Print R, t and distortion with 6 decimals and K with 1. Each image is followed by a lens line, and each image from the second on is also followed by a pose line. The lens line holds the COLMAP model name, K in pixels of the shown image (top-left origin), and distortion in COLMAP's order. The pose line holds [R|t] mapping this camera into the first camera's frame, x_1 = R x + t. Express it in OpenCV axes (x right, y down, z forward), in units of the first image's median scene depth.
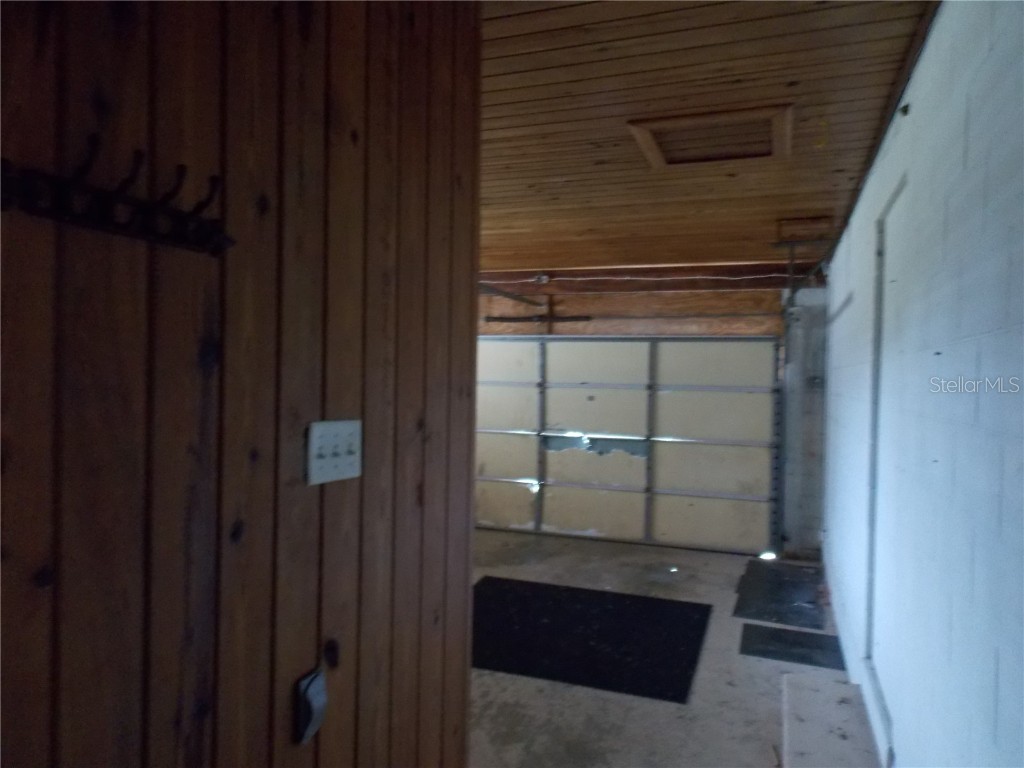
lens RADIAL K [[725.9, 0, 512.0], [0, 725.9, 384.0], [0, 0, 1]] dist [0.039408, 0.000802]
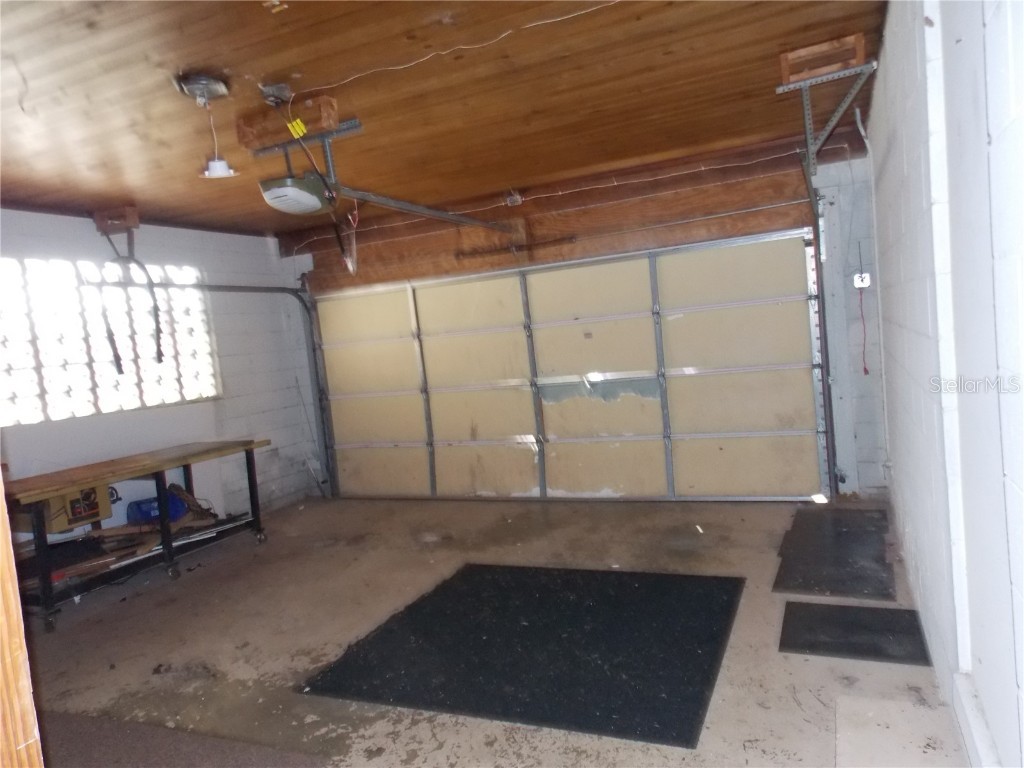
lens RADIAL K [[725.9, 0, 512.0], [0, 725.9, 384.0], [0, 0, 1]] dist [0.039408, 0.000802]
pose [[0.990724, -0.113468, -0.074775, 0.095461], [0.117898, 0.991344, 0.057758, 0.020977], [0.067574, -0.066039, 0.995526, 0.194988]]
